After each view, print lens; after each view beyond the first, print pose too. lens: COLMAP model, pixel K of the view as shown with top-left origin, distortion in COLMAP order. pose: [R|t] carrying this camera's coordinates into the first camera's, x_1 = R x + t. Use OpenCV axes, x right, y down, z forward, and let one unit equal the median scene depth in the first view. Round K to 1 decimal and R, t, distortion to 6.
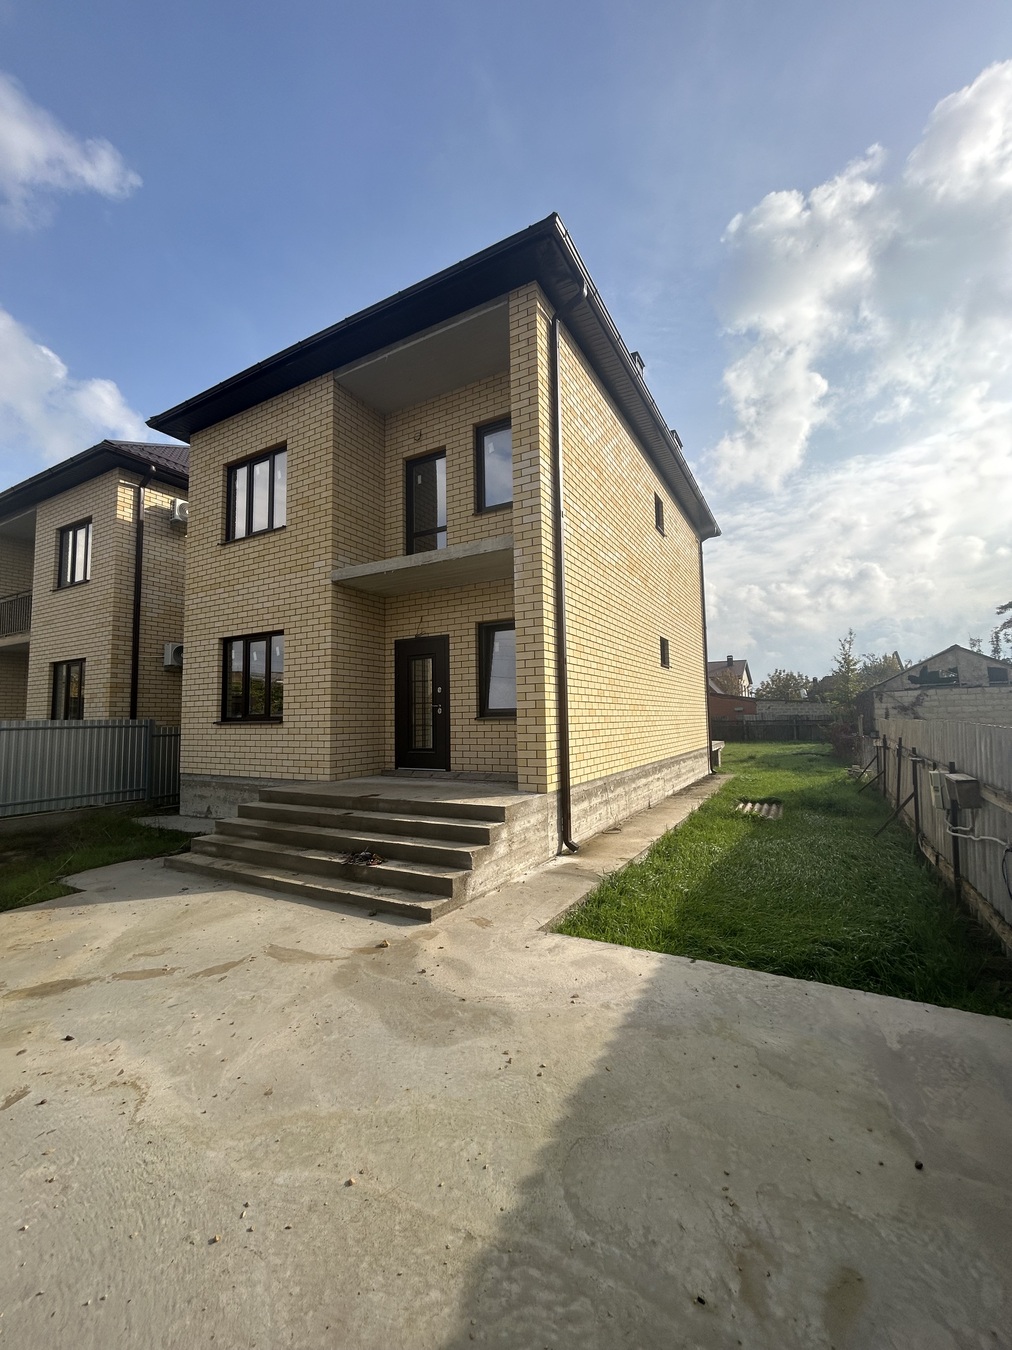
lens RADIAL K [[545.3, 0, 507.2], [0, 545.3, 668.8], [0, 0, 1]] dist [-0.003039, 0.001103]
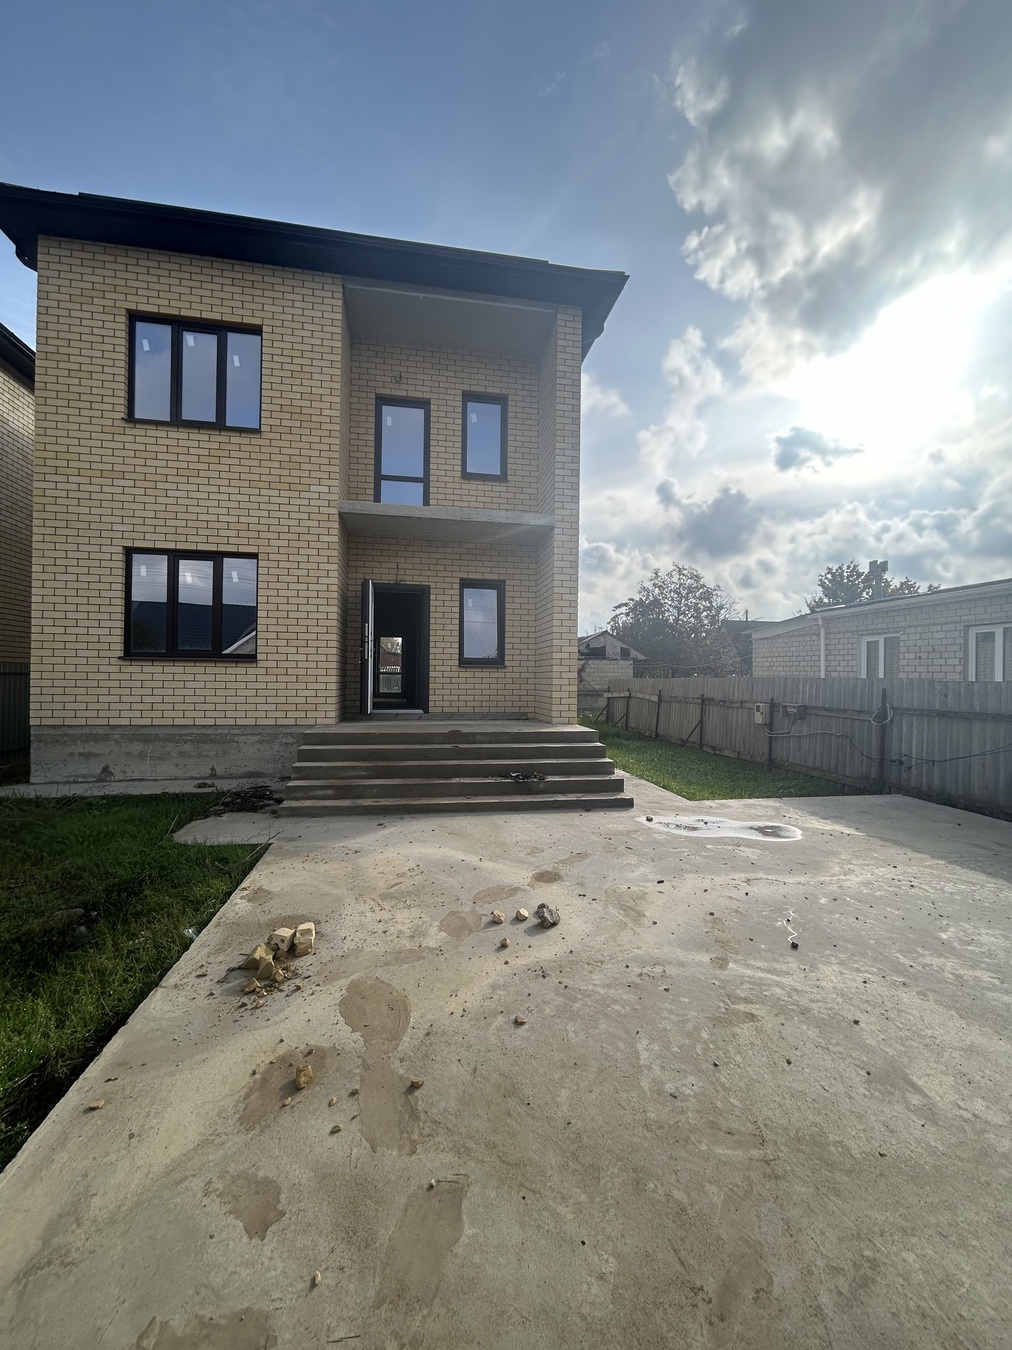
lens RADIAL K [[545.3, 0, 509.1], [0, 545.3, 667.4], [0, 0, 1]] dist [-0.003039, 0.001103]
pose [[0.778934, 0.039489, 0.625861, -0.595731], [-0.083668, 0.995637, 0.041312, 0.036071], [-0.621499, -0.084544, 0.778839, 0.065812]]
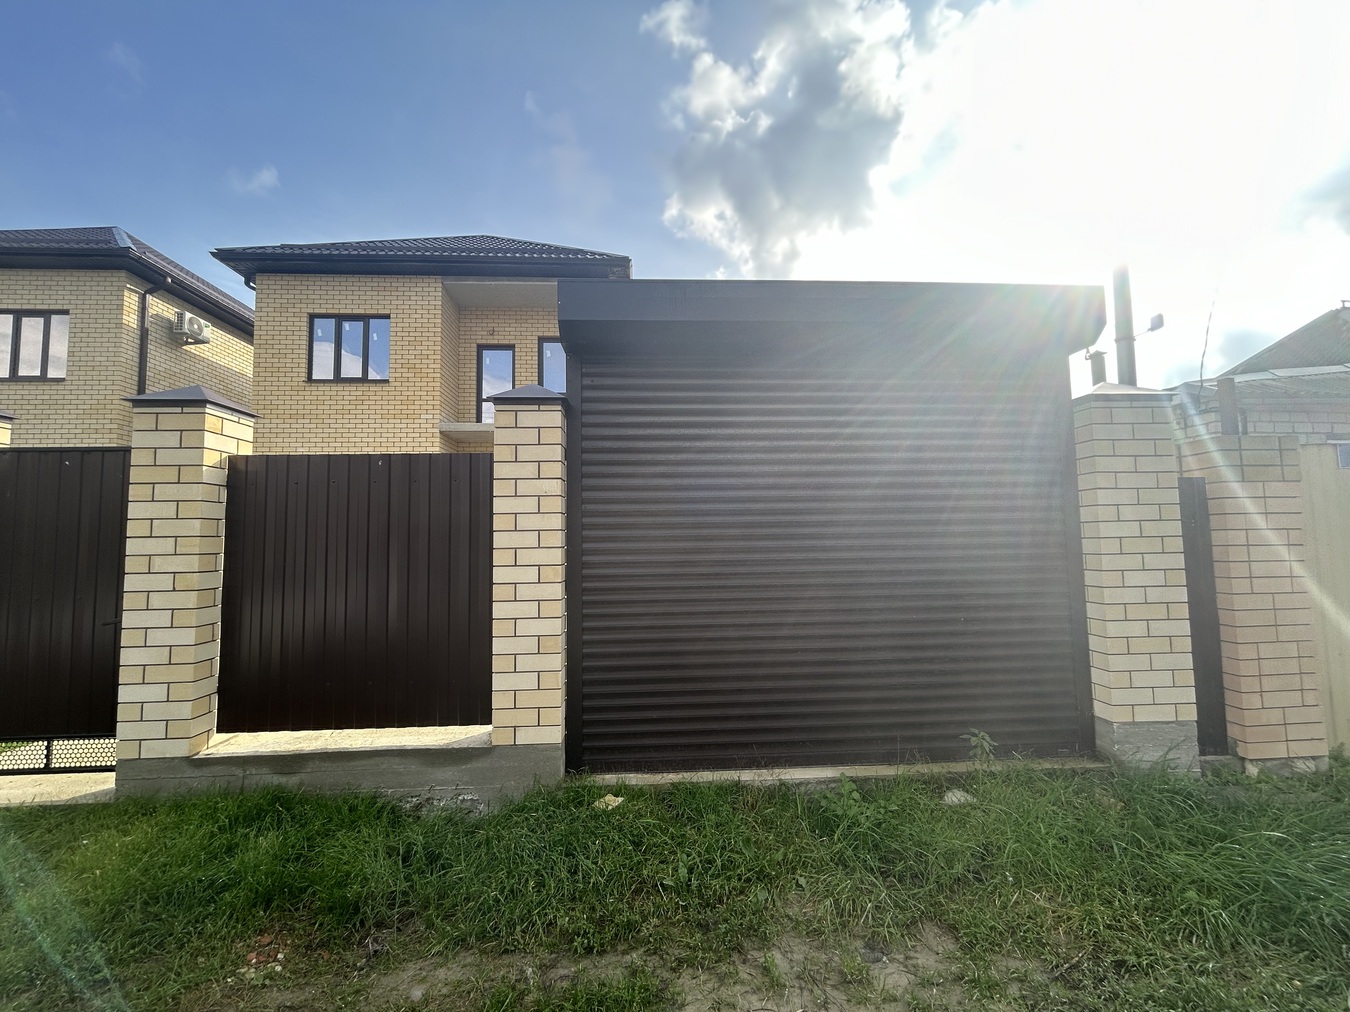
lens RADIAL K [[545.3, 0, 673.2], [0, 545.3, 501.3], [0, 0, 1]] dist [-0.003039, 0.001103]
pose [[0.844140, 0.048663, 0.533909, -0.492356], [-0.049280, 0.998699, -0.013112, 0.006364], [-0.533853, -0.015242, 0.845440, -0.442895]]
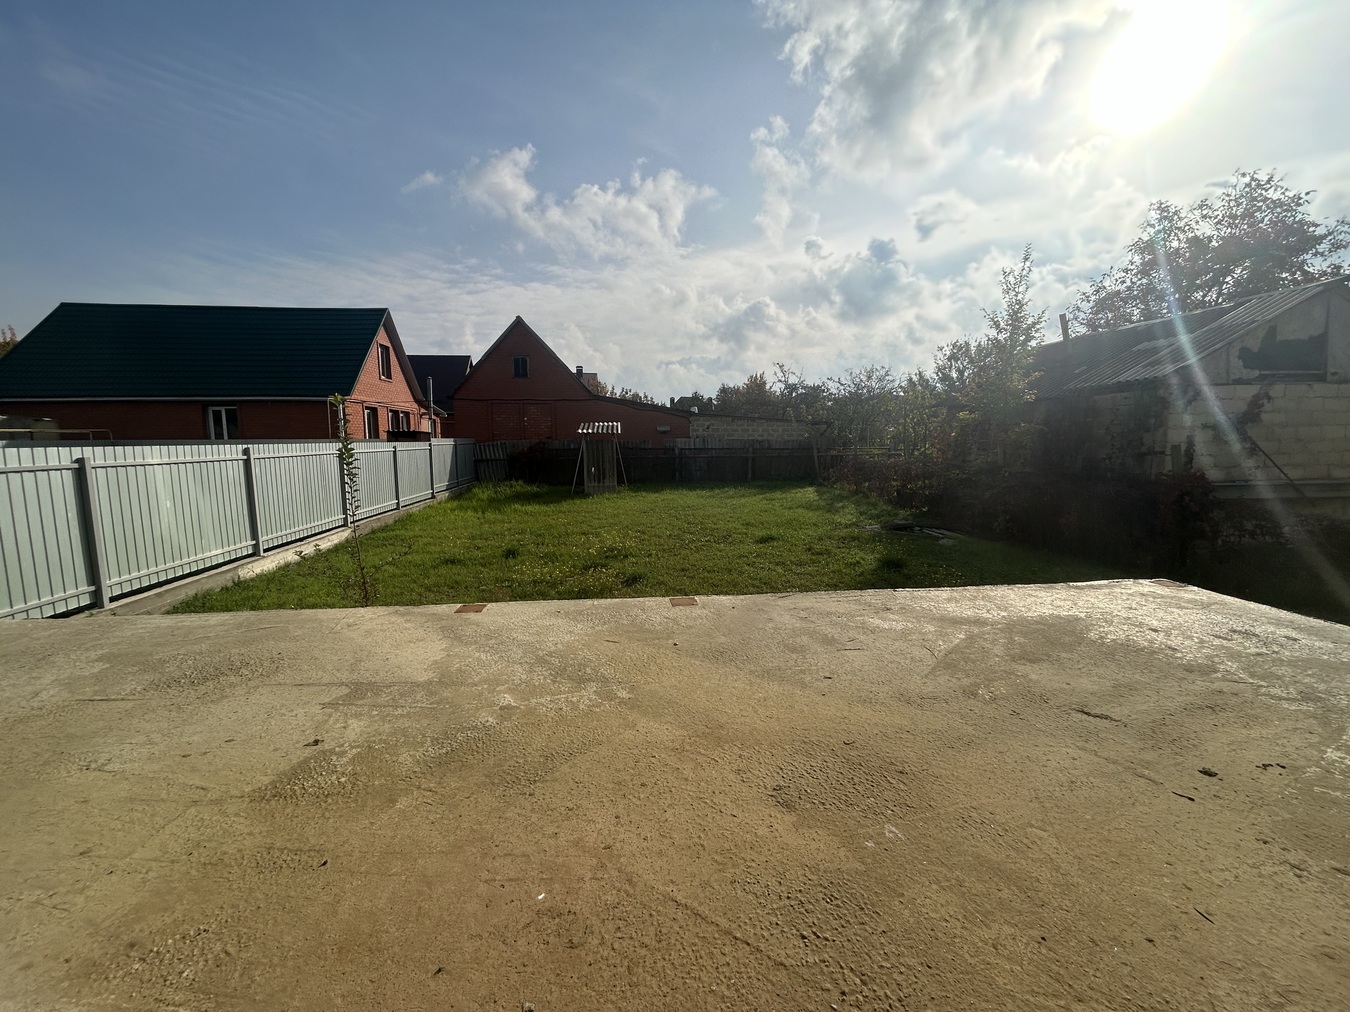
lens RADIAL K [[545.3, 0, 671.9], [0, 545.3, 480.3], [0, 0, 1]] dist [-0.003039, 0.001103]
pose [[0.816603, -0.033120, 0.576248, 0.339469], [-0.060697, 0.987890, 0.142793, 0.177989], [-0.573999, -0.151582, 0.804704, 2.040386]]
